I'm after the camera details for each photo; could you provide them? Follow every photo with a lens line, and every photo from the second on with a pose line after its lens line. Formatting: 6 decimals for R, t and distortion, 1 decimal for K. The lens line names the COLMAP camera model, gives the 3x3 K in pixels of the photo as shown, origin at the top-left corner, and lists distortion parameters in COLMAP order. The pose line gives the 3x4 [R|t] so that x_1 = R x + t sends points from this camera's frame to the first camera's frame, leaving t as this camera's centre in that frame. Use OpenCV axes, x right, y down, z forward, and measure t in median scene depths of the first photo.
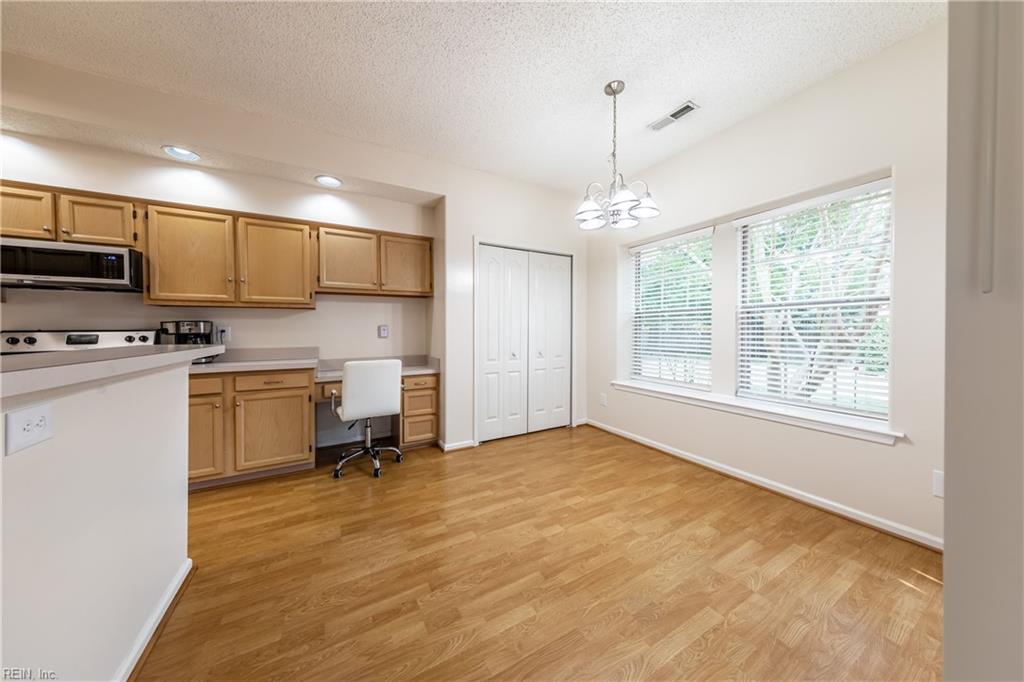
lens RADIAL K [[328.9, 0, 510.3], [0, 328.9, 333.2], [0, 0, 1]] dist [0.005897, -0.000181]
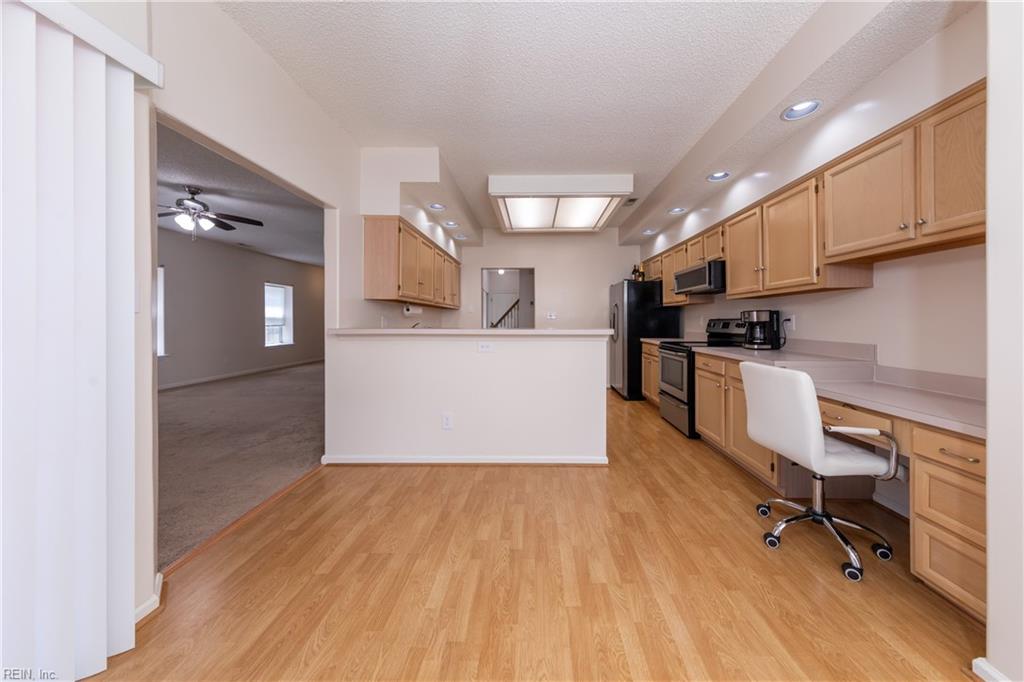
lens RADIAL K [[328.9, 0, 522.6], [0, 328.9, 319.8], [0, 0, 1]] dist [0.005897, -0.000181]
pose [[-0.521690, 0.004666, -0.853123, 0.459920], [-0.003716, 0.999963, 0.007742, -0.013170], [0.853127, 0.007209, -0.521653, 1.054340]]
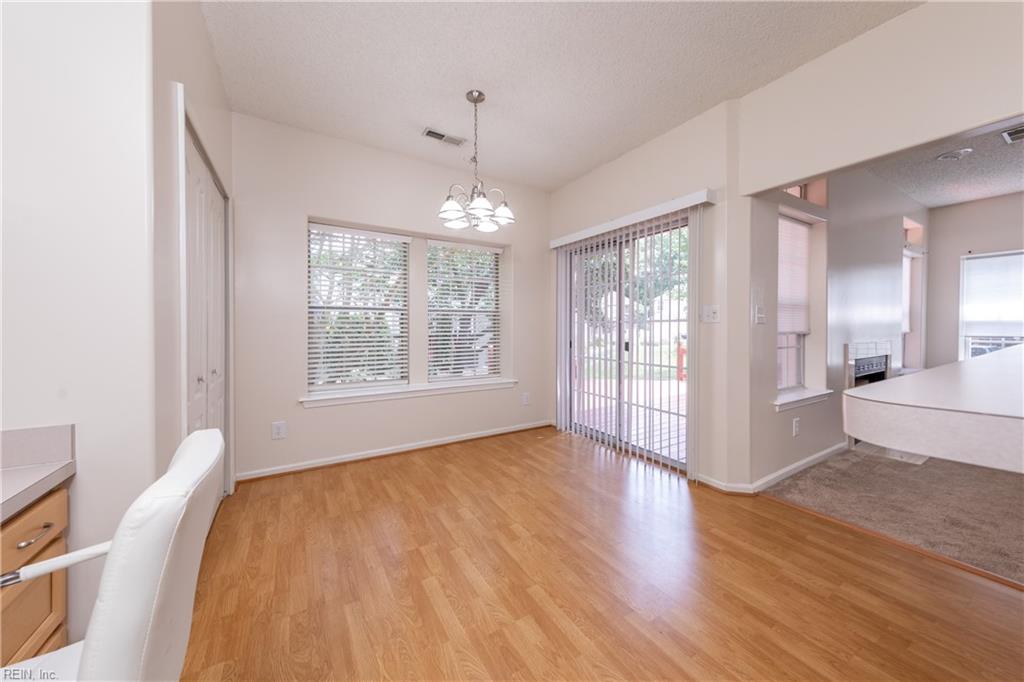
lens RADIAL K [[355.7, 0, 516.6], [0, 355.7, 330.9], [0, 0, 1]] dist [0.000984, -0.000051]
pose [[-0.048558, -0.003684, 0.998814, -0.783780], [0.013044, 0.999906, 0.004322, -0.002475], [-0.998735, 0.013238, -0.048505, 0.883950]]
